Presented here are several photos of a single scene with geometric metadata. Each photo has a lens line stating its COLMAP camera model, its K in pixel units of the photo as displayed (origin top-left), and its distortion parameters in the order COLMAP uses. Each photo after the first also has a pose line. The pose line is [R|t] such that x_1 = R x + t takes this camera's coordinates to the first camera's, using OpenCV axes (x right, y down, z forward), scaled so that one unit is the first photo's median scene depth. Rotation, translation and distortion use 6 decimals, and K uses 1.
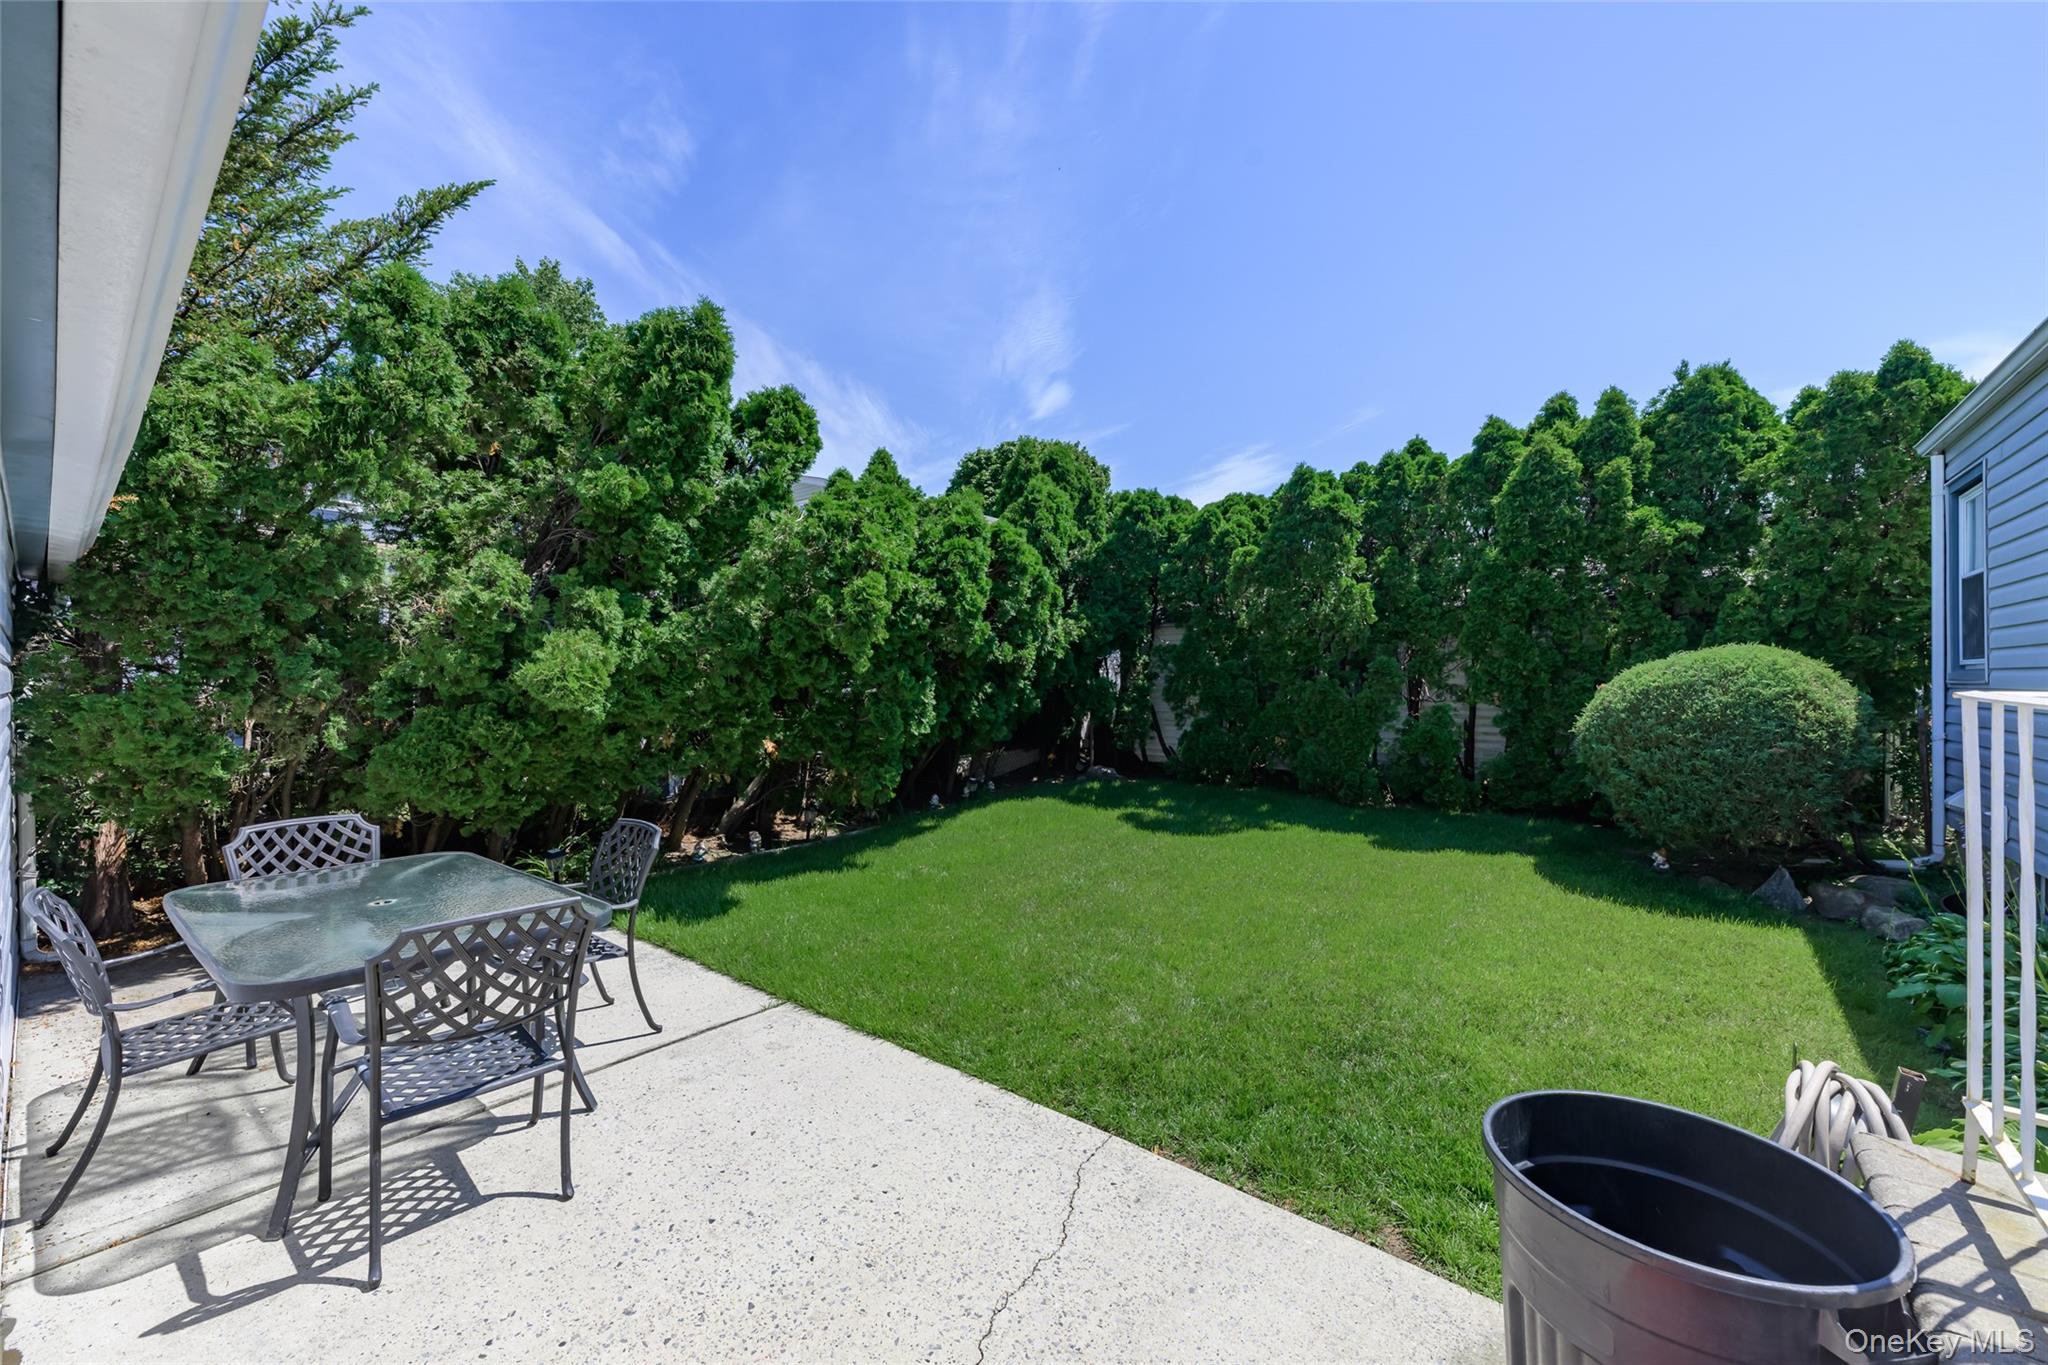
lens RADIAL K [[809.7, 0, 1019.6], [0, 809.7, 677.6], [0, 0, 1]] dist [-0.000922, 0.000070]
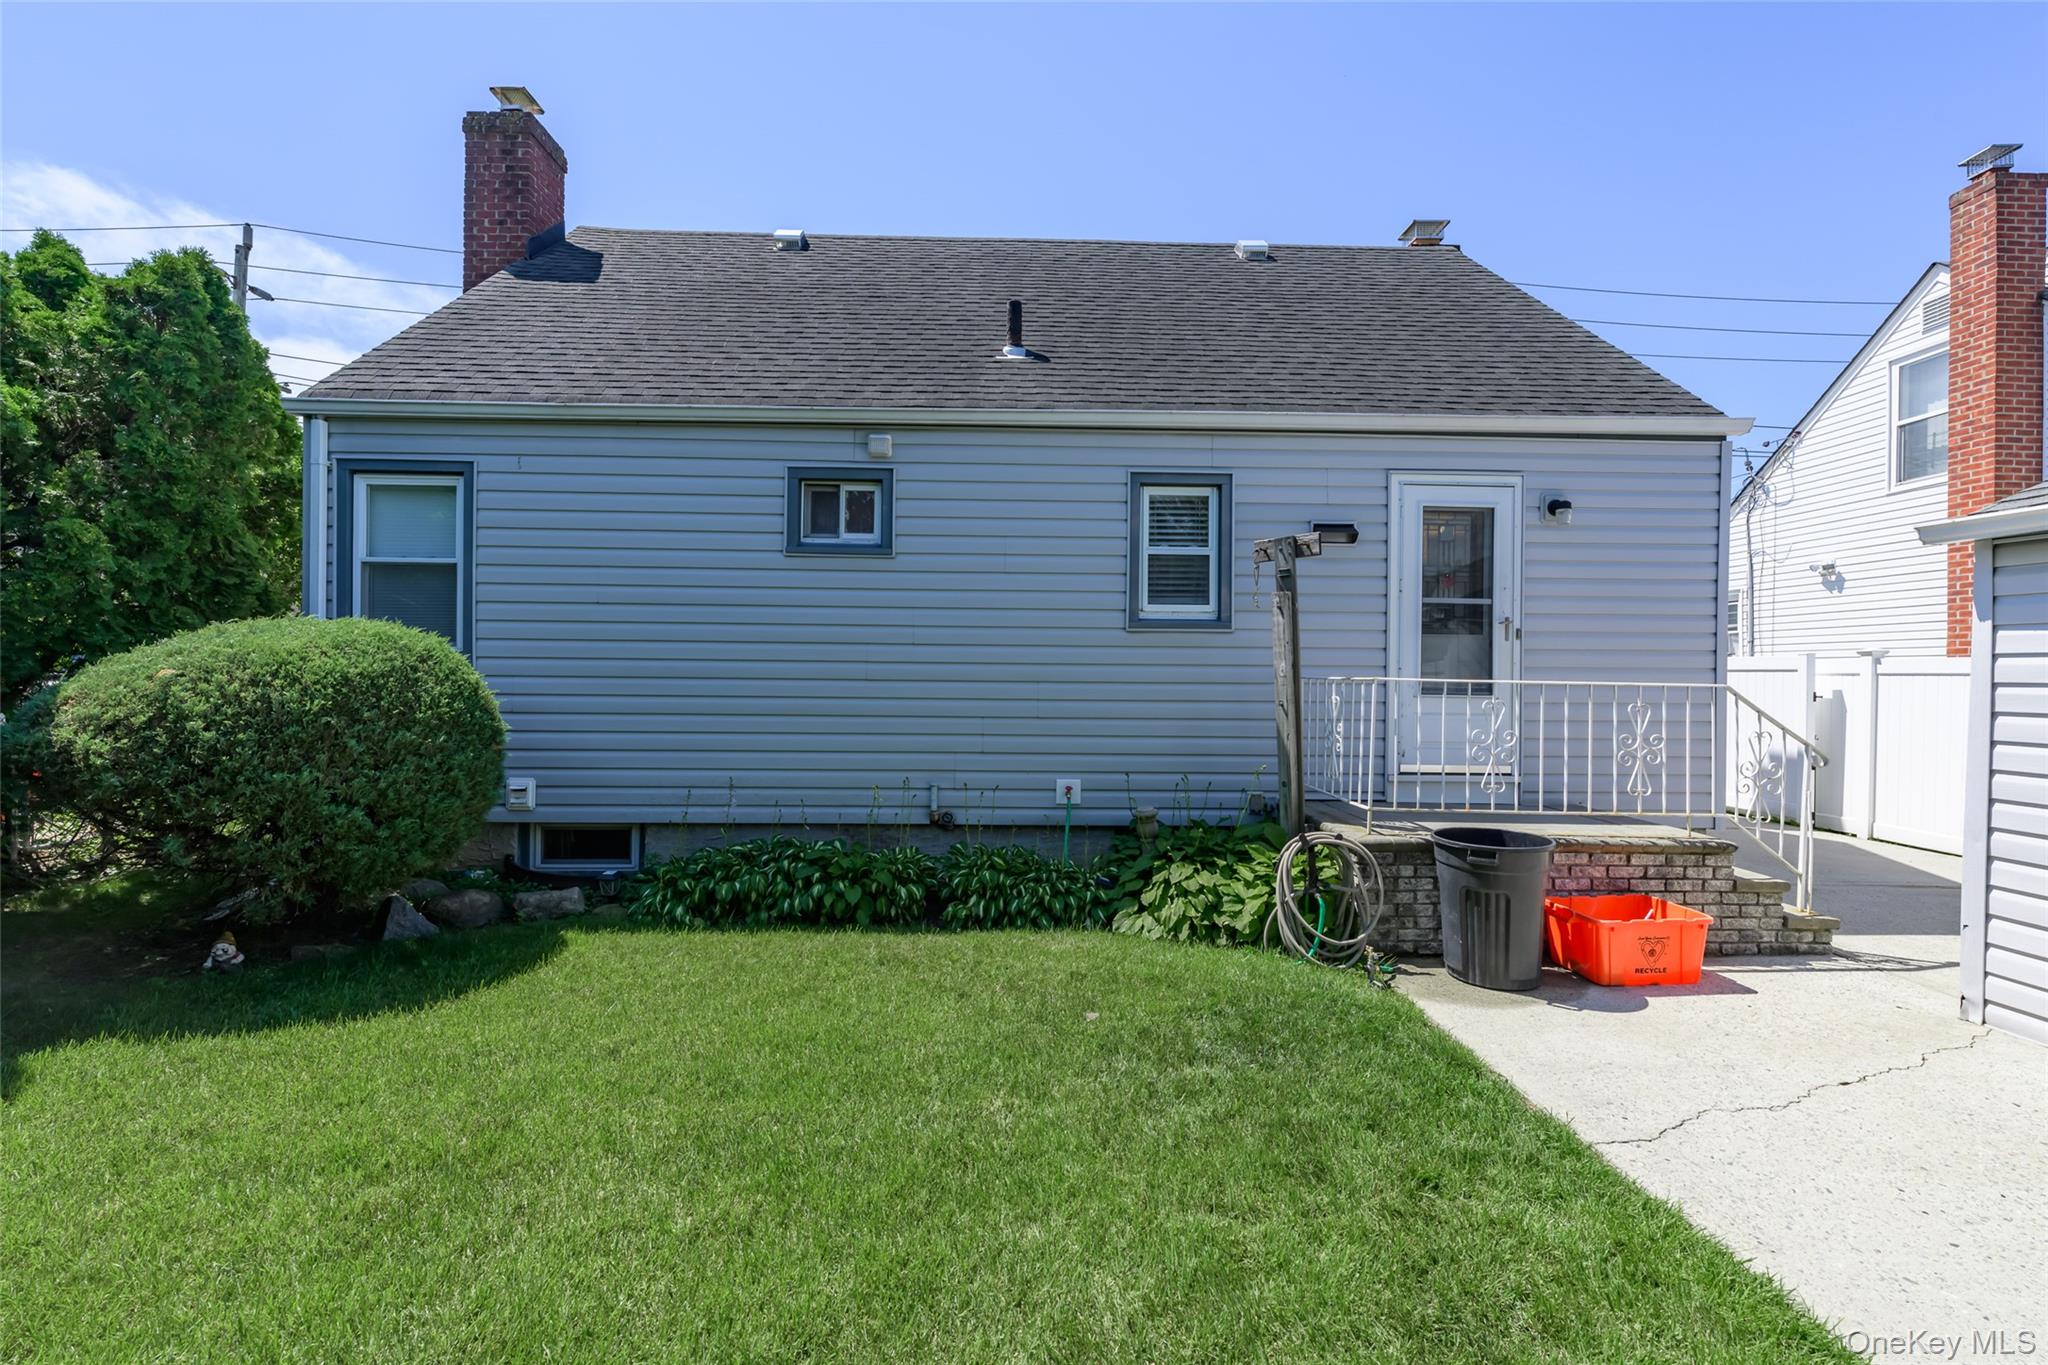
lens RADIAL K [[809.7, 0, 1019.6], [0, 809.7, 677.6], [0, 0, 1]] dist [-0.000922, 0.000070]
pose [[-0.653069, -0.007715, 0.757259, -0.140570], [-0.010735, 0.999942, 0.000930, 0.014831], [-0.757222, -0.007521, -0.653114, 1.845088]]
